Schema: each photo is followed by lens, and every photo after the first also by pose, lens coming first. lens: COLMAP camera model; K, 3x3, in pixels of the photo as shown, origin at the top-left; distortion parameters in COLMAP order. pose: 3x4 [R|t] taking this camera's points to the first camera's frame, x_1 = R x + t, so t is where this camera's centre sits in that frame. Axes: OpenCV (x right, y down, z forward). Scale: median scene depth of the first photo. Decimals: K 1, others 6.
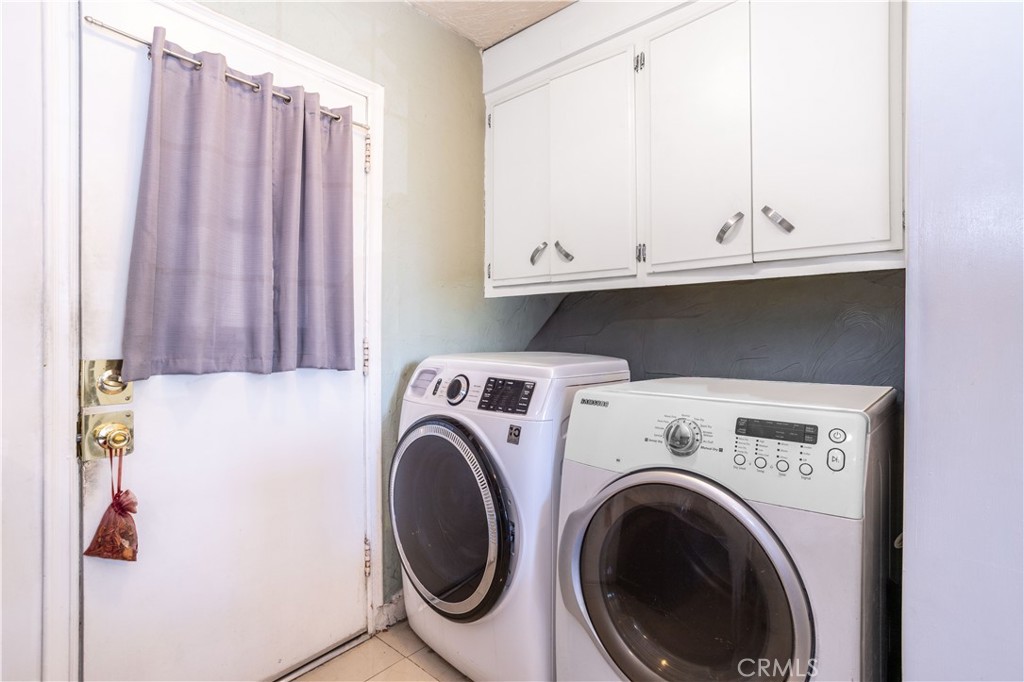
lens RADIAL K [[487.1, 0, 516.6], [0, 487.1, 340.2], [0, 0, 1]] dist [-0.031728, 0.004152]
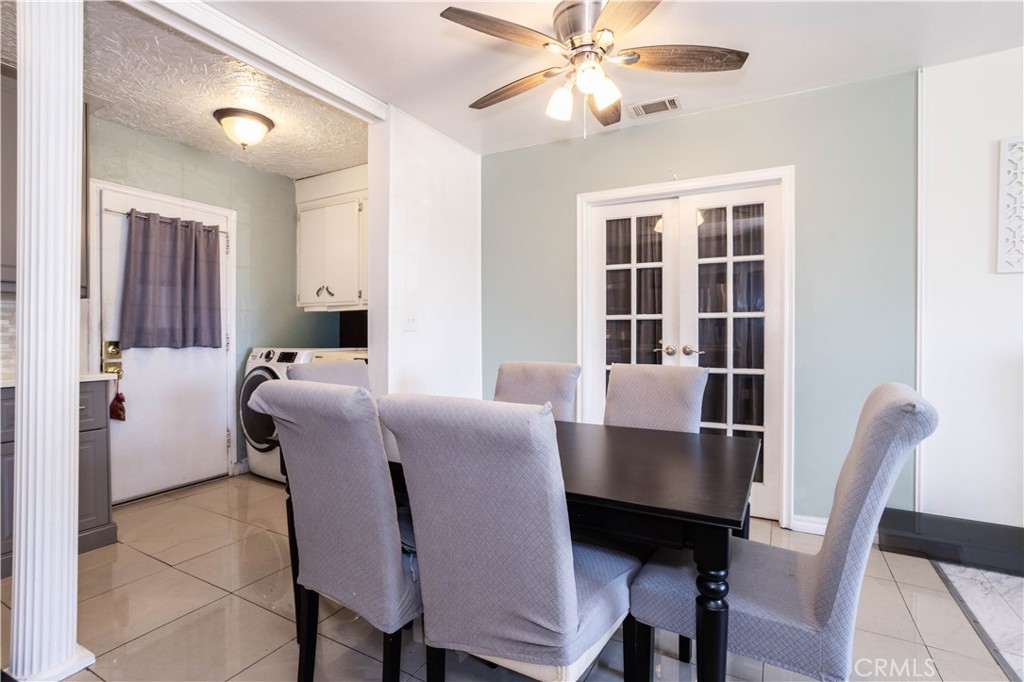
lens RADIAL K [[487.1, 0, 517.0], [0, 487.1, 338.9], [0, 0, 1]] dist [-0.031728, 0.004152]
pose [[0.977917, -0.002489, 0.208979, 0.548067], [0.001346, 0.999983, 0.005607, 0.014064], [-0.208989, -0.005202, 0.977904, -1.485779]]
